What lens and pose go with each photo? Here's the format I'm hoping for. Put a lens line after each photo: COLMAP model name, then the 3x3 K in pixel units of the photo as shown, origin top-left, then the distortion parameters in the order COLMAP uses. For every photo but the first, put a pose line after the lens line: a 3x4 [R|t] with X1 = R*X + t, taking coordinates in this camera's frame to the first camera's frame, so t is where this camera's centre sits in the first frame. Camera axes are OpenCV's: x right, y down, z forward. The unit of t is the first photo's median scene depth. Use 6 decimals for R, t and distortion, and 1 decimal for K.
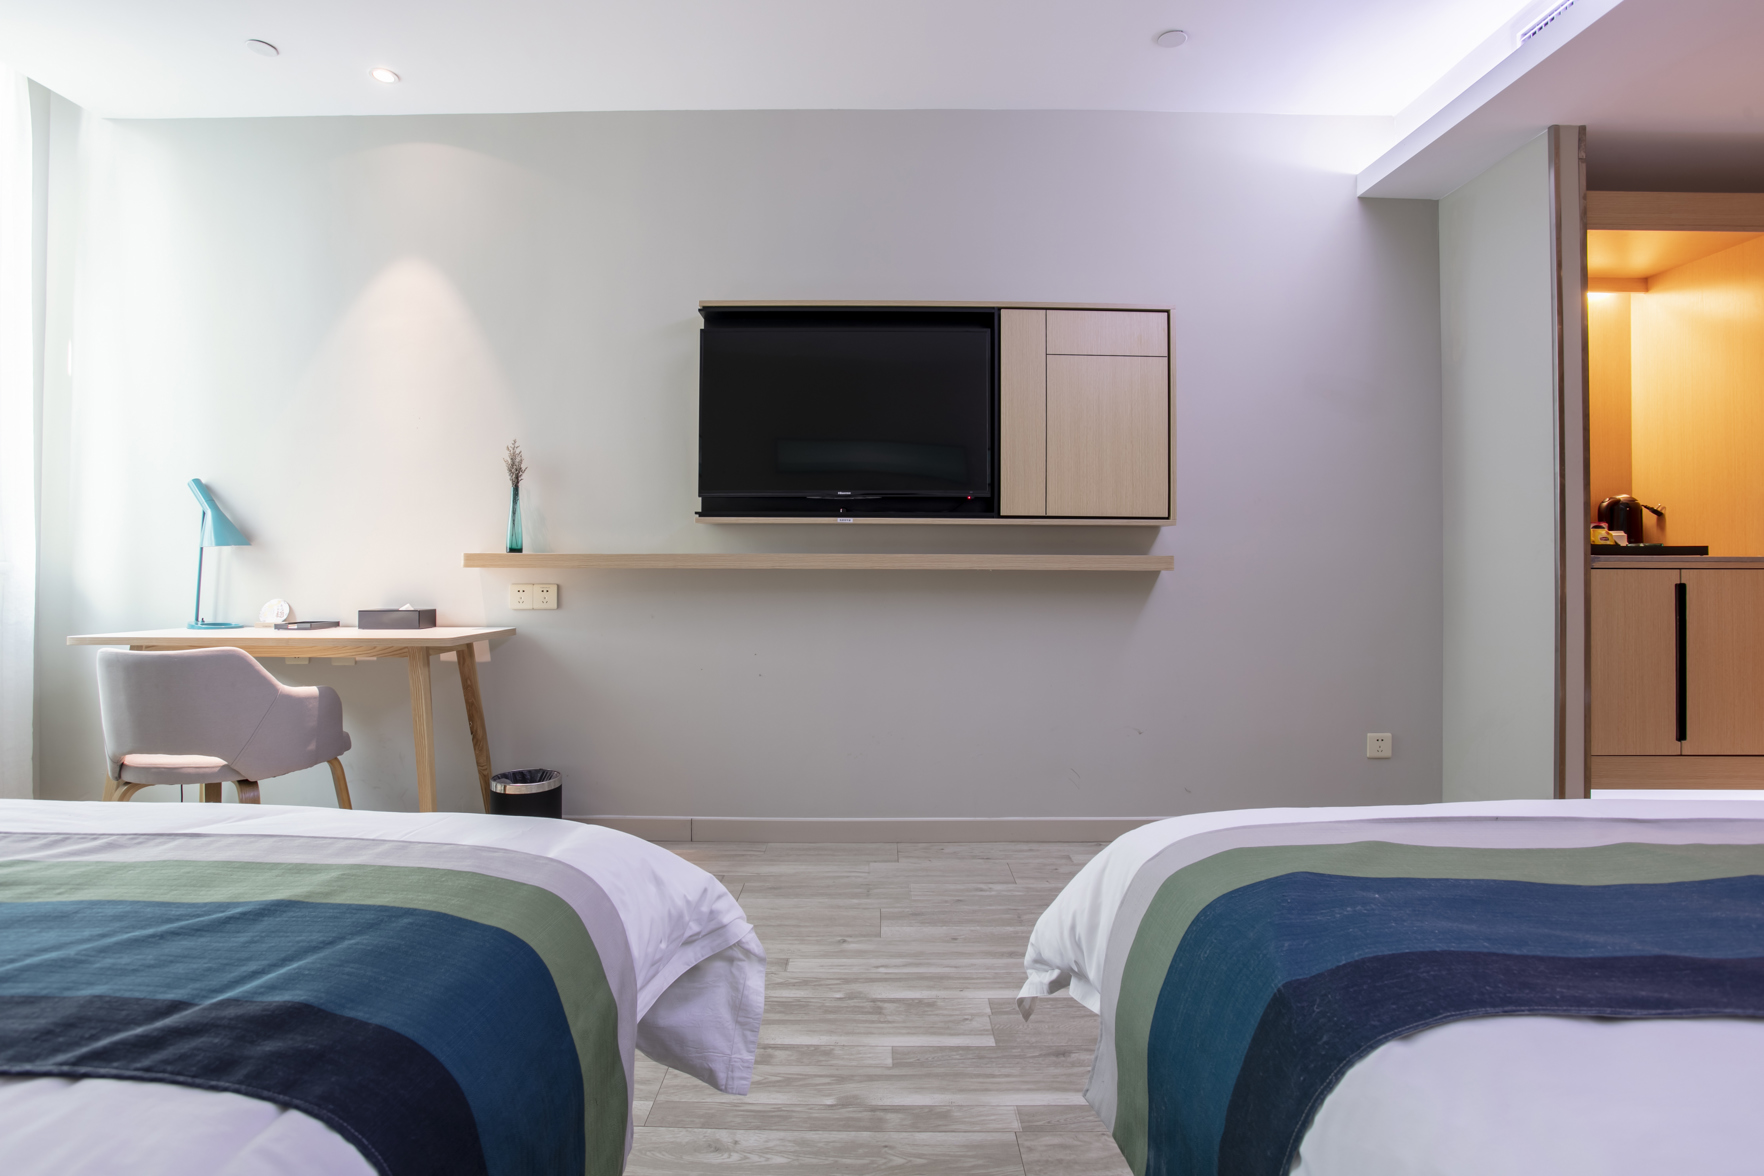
lens RADIAL K [[877.9, 0, 865.7], [0, 877.9, 564.6], [0, 0, 1]] dist [-0.087890, 0.046561]
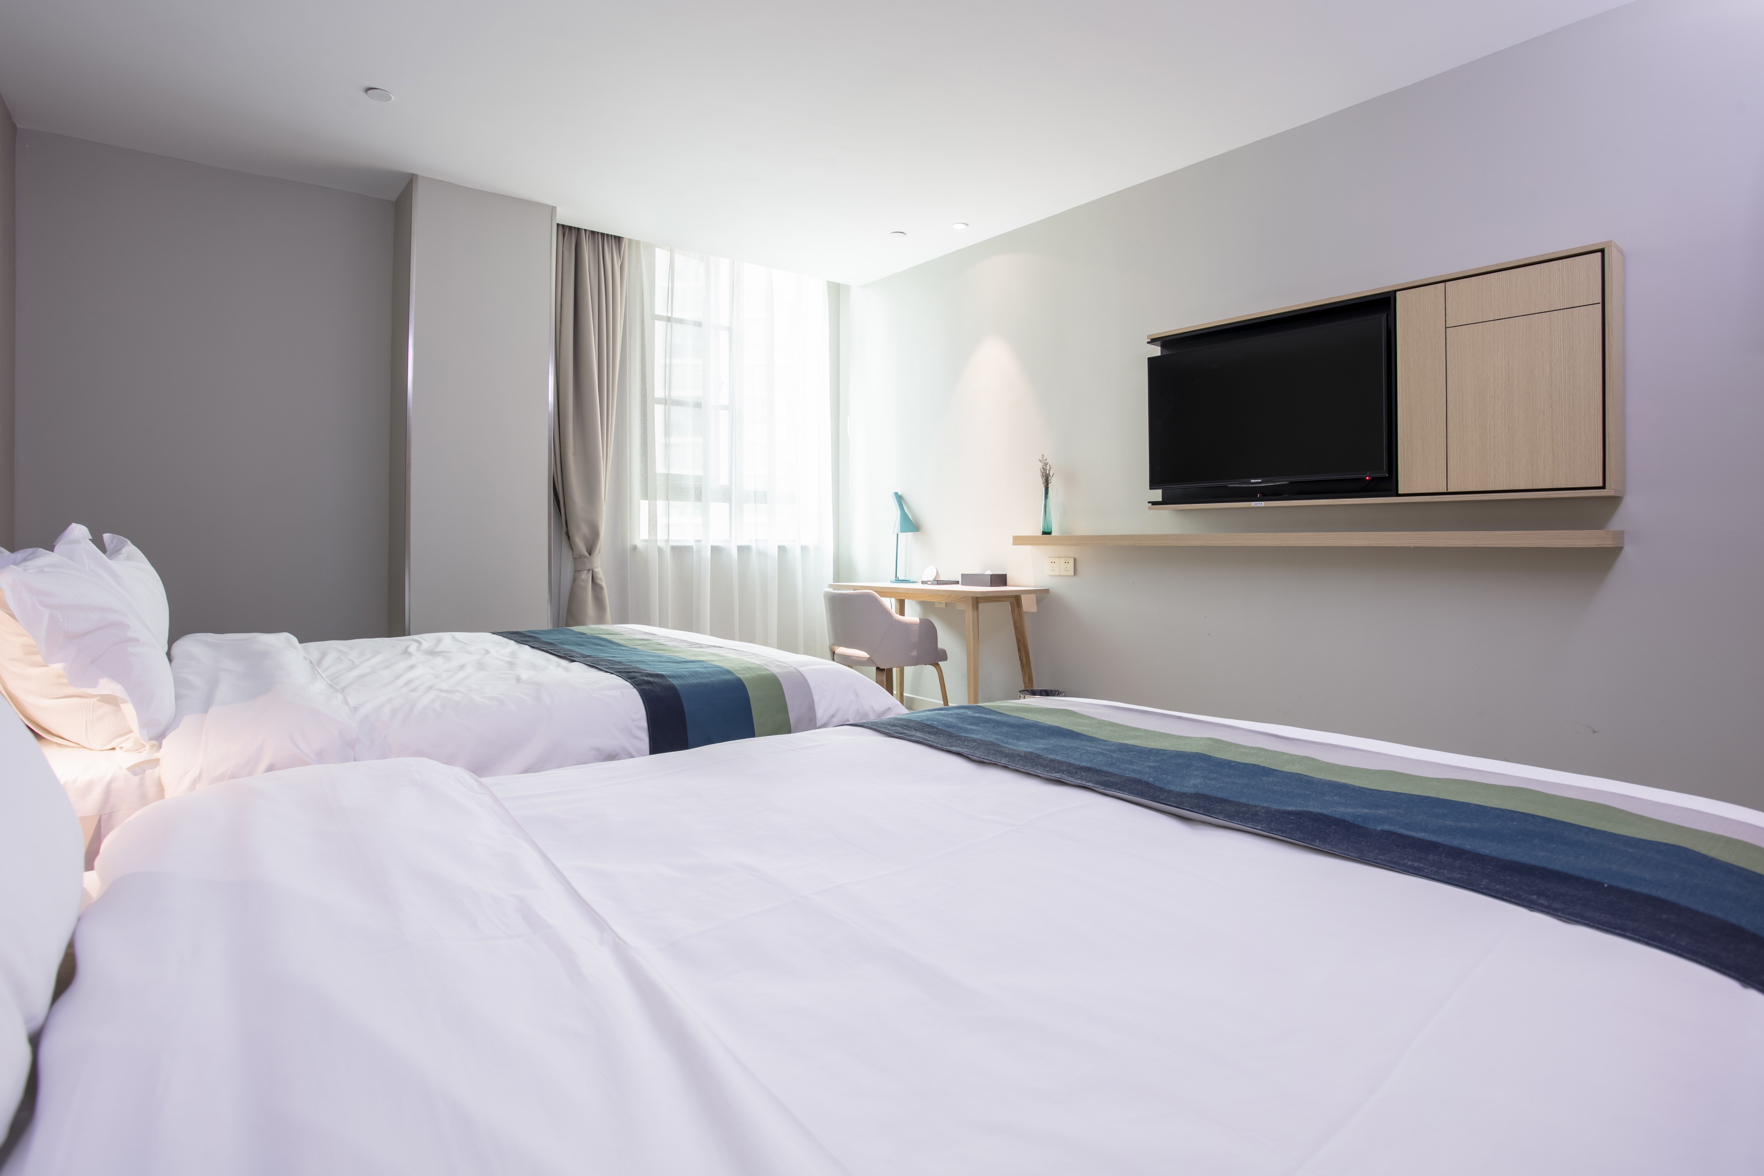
lens RADIAL K [[877.9, 0, 865.7], [0, 877.9, 564.6], [0, 0, 1]] dist [-0.087890, 0.046561]
pose [[0.616993, 0.014326, -0.786838, 0.554651], [0.005394, 0.999734, 0.022431, 0.001140], [0.786950, -0.018084, 0.616751, -0.111209]]
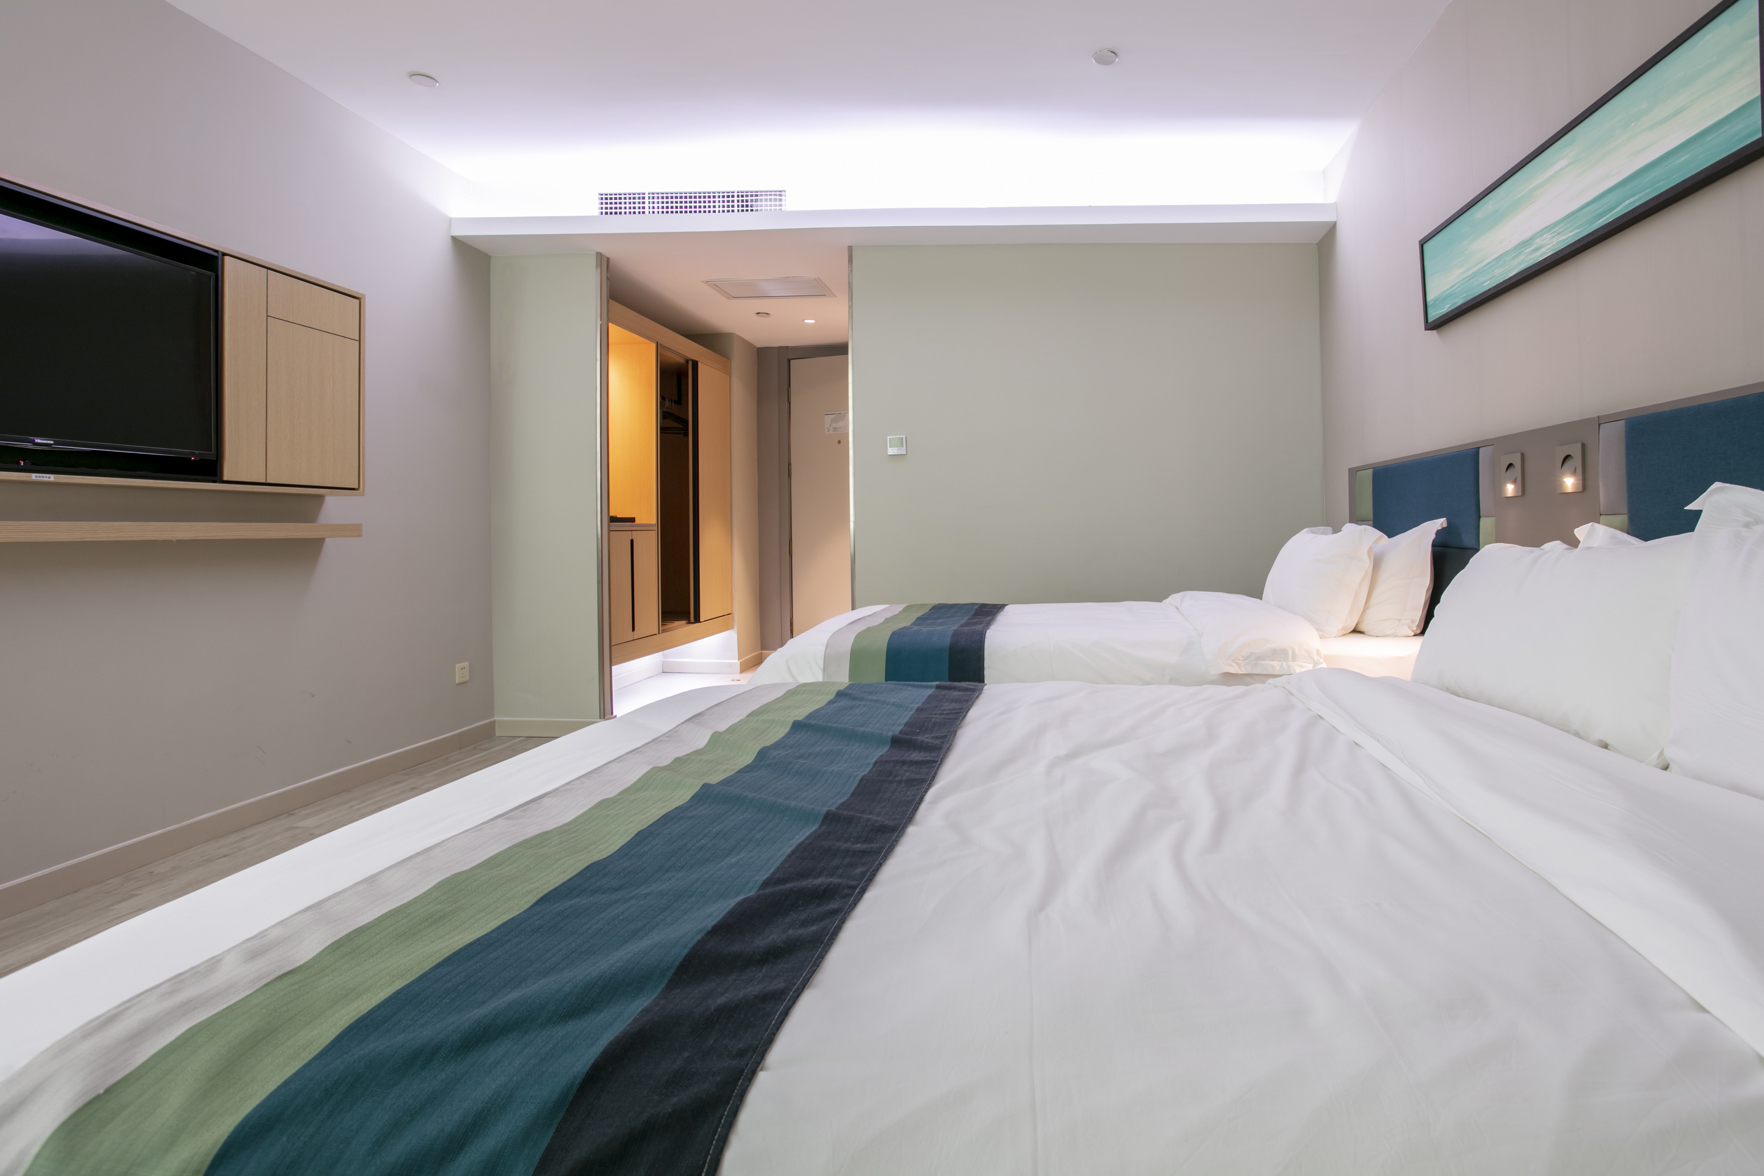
lens RADIAL K [[951.5, 0, 1057.1], [0, 951.5, 518.7], [0, 0, 1]] dist [-0.074622, 0.030967]
pose [[-0.009010, 0.004159, 0.999951, -0.811084], [0.009502, 0.999947, -0.004074, -0.003236], [-0.999914, 0.009465, -0.009049, 0.130509]]
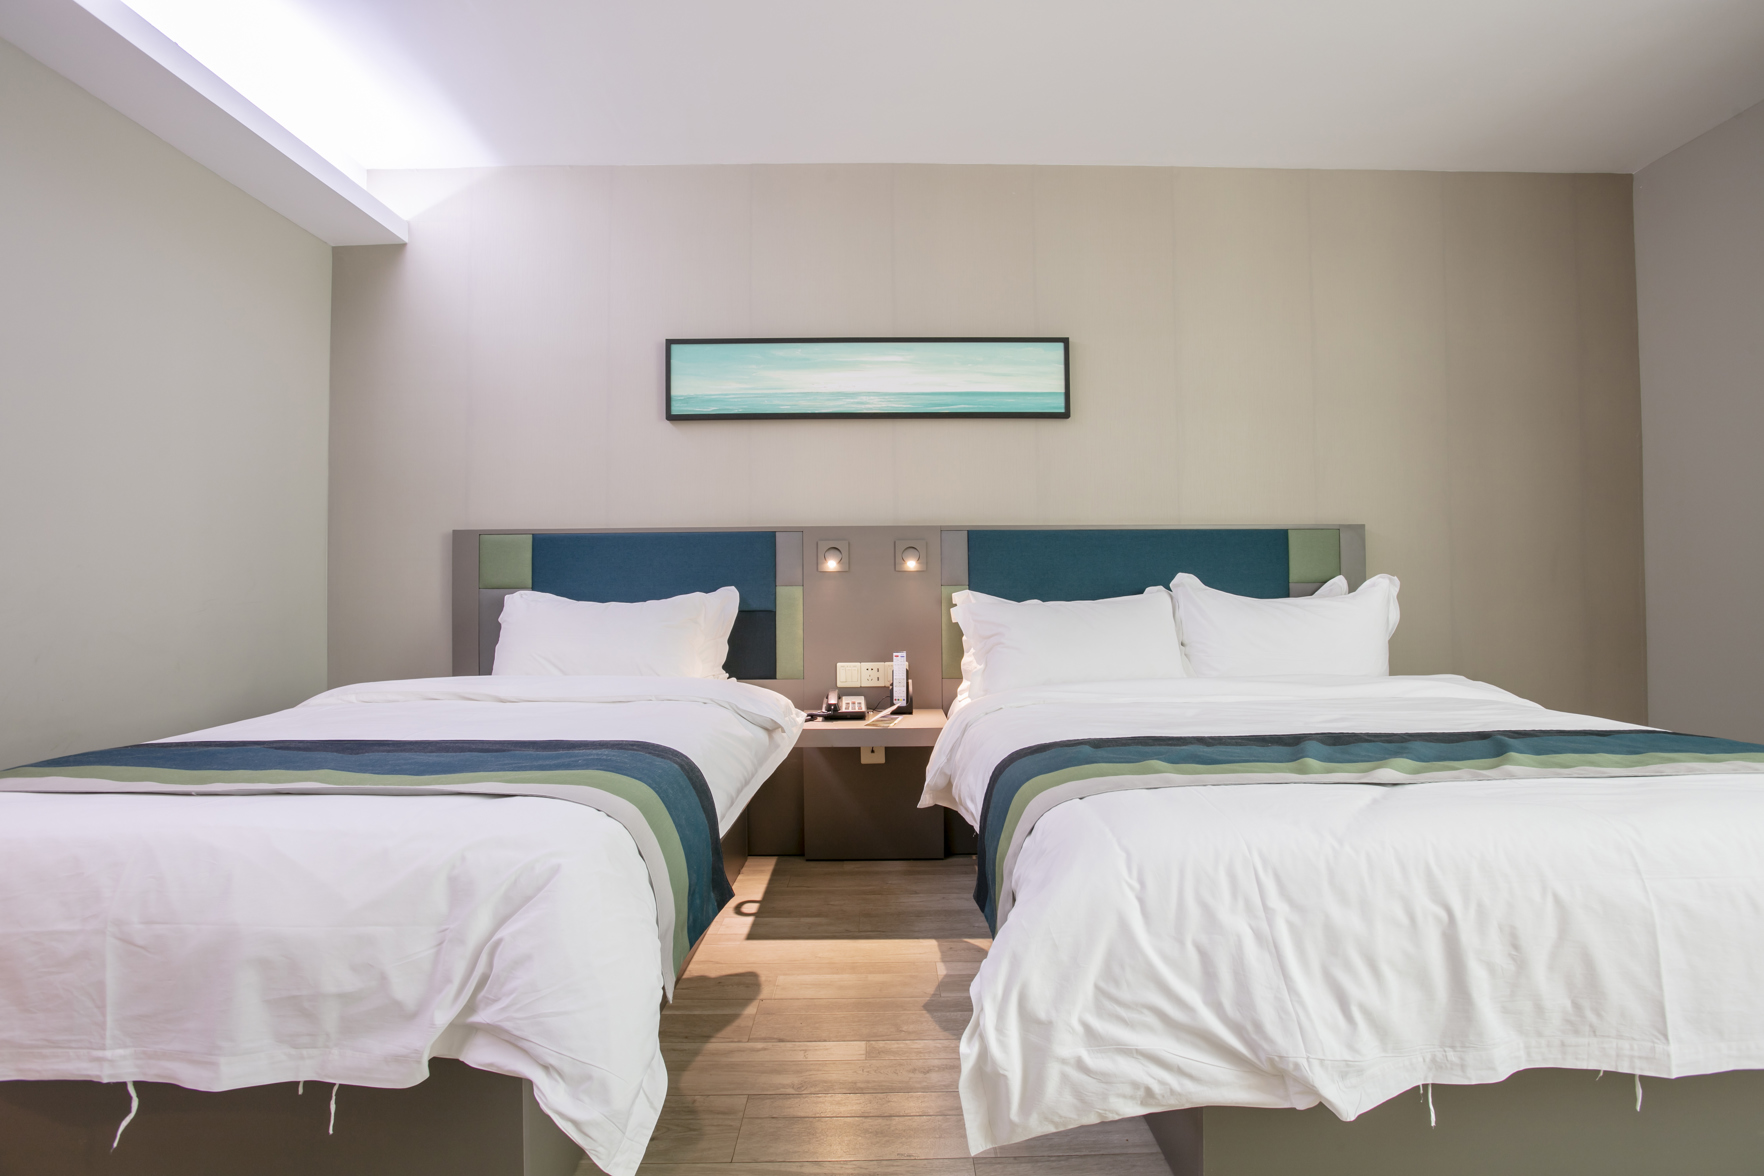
lens RADIAL K [[883.6, 0, 882.0], [0, 883.6, 588.0], [0, 0, 1]] dist [-0.038478, -0.000104]
pose [[-0.999825, -0.002430, -0.018539, -0.018750], [-0.002244, 0.999947, -0.010094, 0.008304], [0.018562, -0.010051, -0.999777, 0.814262]]
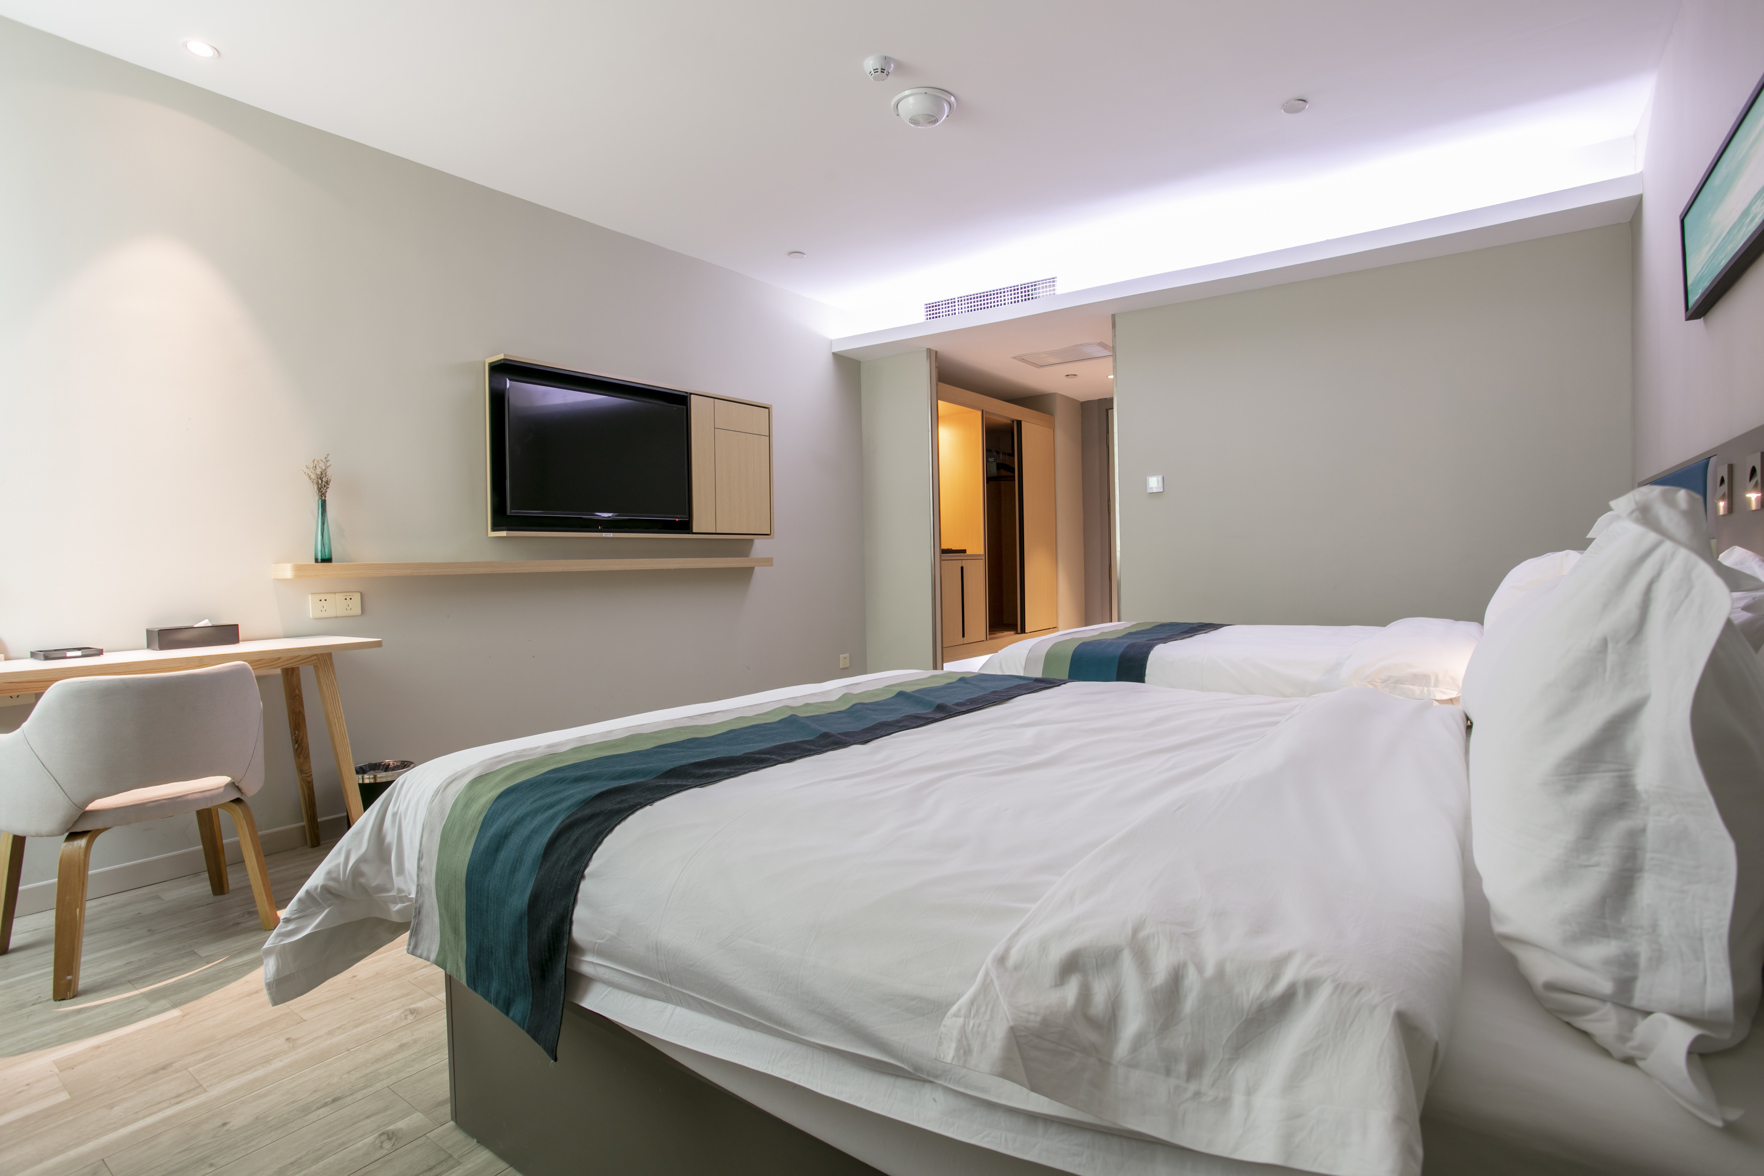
lens RADIAL K [[877.9, 0, 865.7], [0, 877.9, 564.6], [0, 0, 1]] dist [-0.087890, 0.046561]
pose [[0.590406, -0.019767, 0.806864, -0.885197], [0.022862, 0.999708, 0.007763, -0.005023], [-0.806782, 0.013863, 0.590686, -0.130991]]
